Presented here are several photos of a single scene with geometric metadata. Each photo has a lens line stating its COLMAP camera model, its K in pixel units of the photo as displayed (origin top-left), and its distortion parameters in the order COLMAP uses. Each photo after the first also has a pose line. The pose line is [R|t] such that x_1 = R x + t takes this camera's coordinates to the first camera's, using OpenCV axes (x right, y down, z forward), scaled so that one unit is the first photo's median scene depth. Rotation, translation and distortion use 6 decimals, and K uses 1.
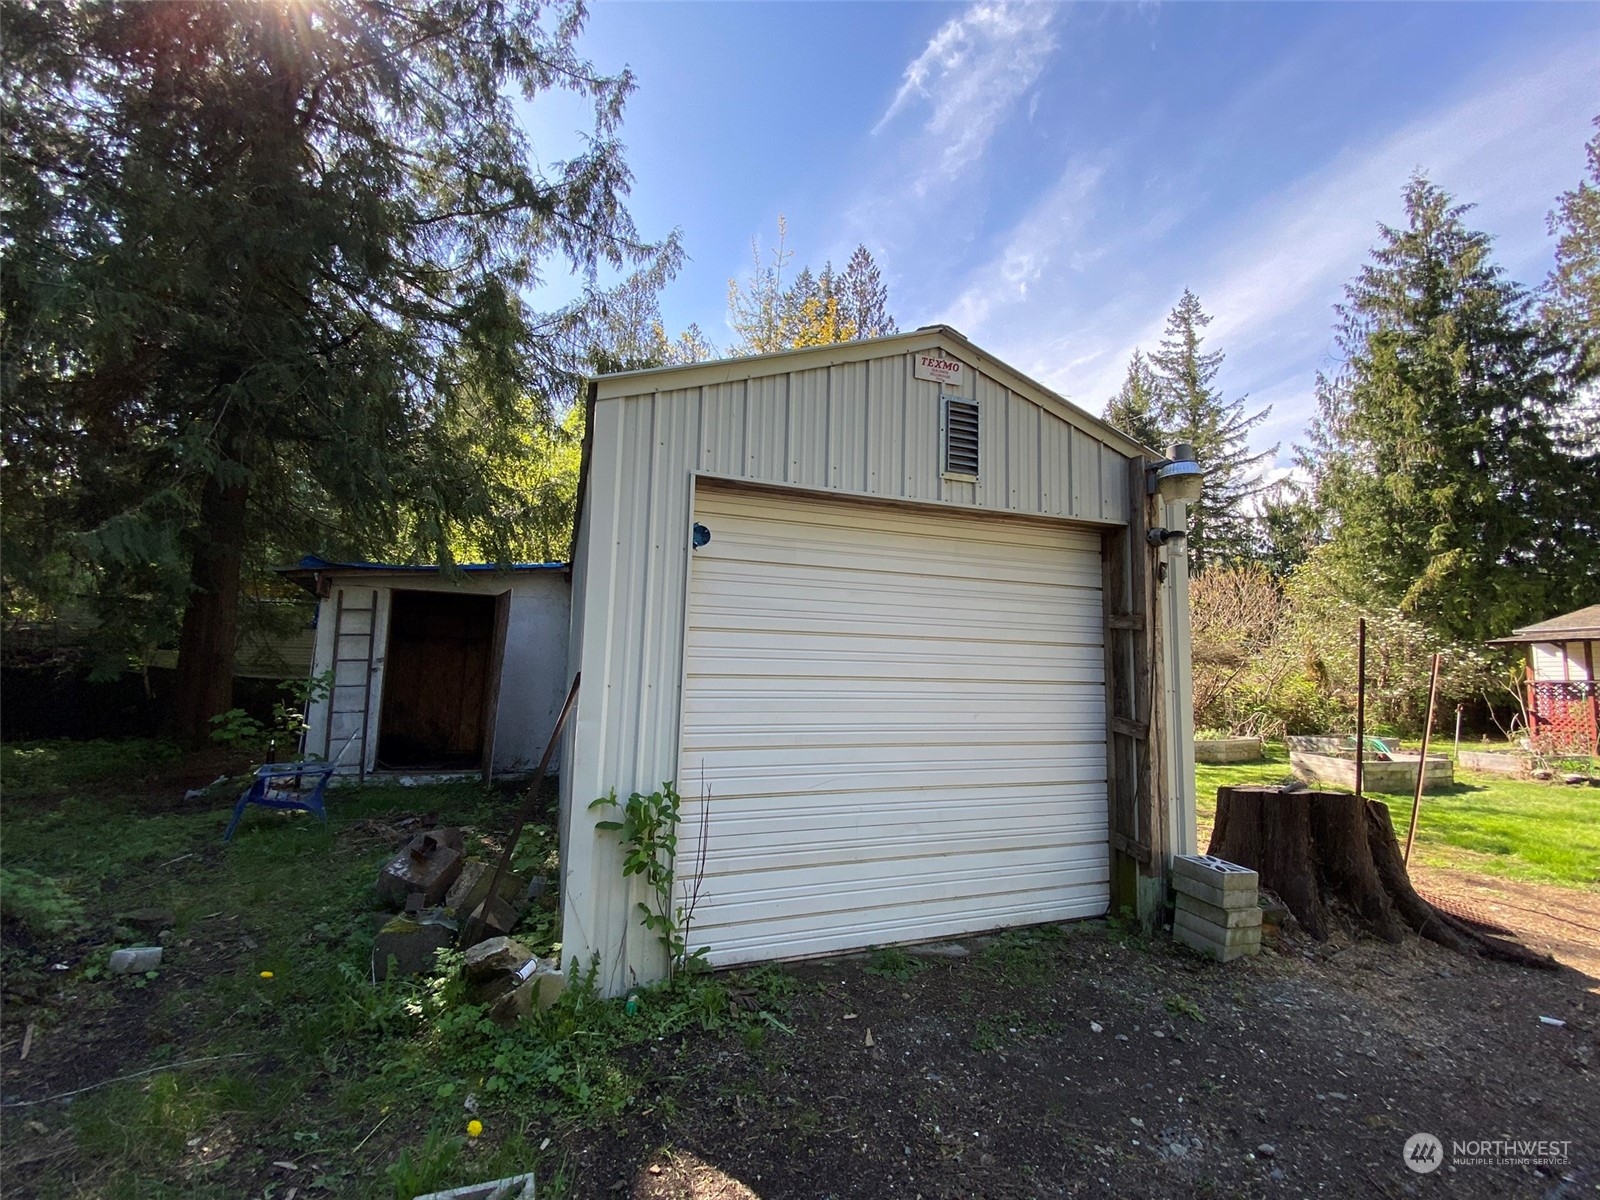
lens RADIAL K [[647.7, 0, 800.0], [0, 647.7, 600.0], [0, 0, 1]] dist [-0.003588, -0.000536]
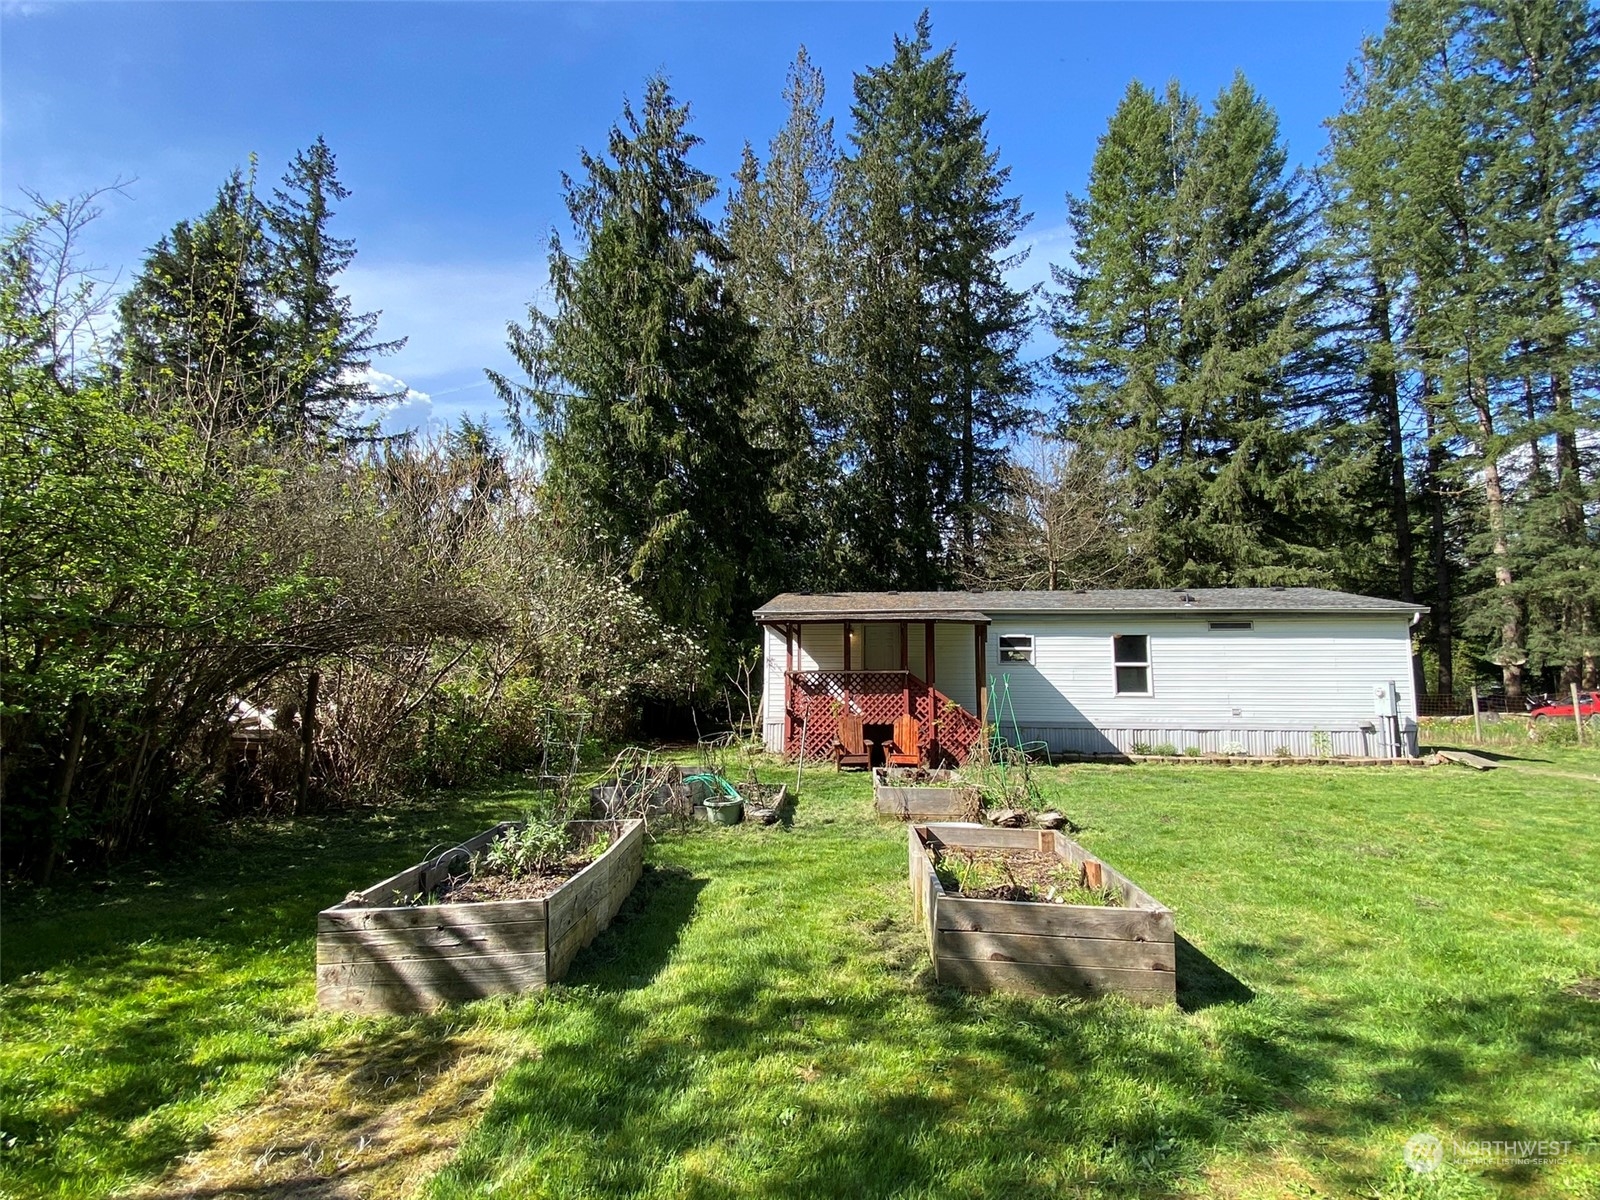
lens RADIAL K [[788.0, 0, 800.0], [0, 788.0, 600.0], [0, 0, 1]] dist [-0.010748, 0.000095]
pose [[0.387671, 0.086922, 0.917691, 0.184436], [-0.095082, 0.994005, -0.053984, 0.067494], [-0.916881, -0.066327, 0.393611, 0.462541]]
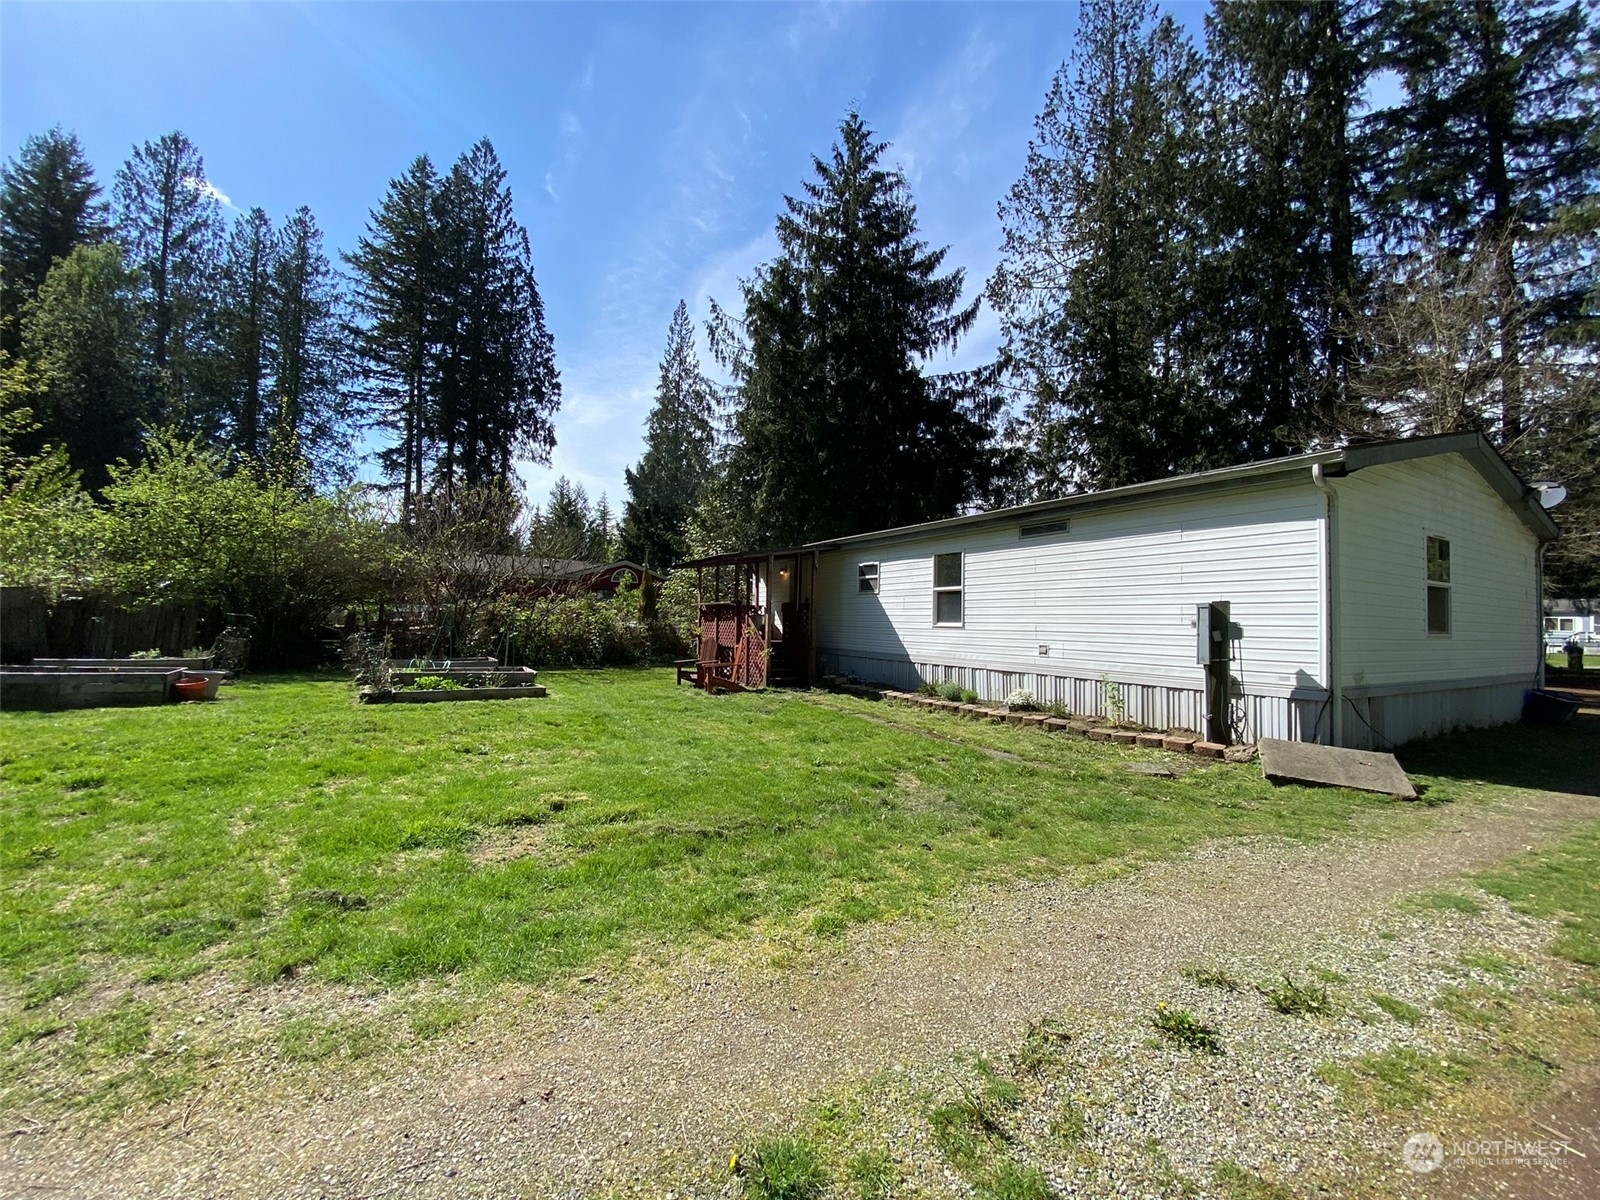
lens RADIAL K [[645.1, 0, 800.0], [0, 645.1, 600.0], [0, 0, 1]] dist [-0.016510, -0.000228]
pose [[0.967054, 0.004302, 0.254533, 0.769142], [-0.023069, 0.997224, 0.070790, 0.034162], [-0.253522, -0.074329, 0.964470, 0.002453]]
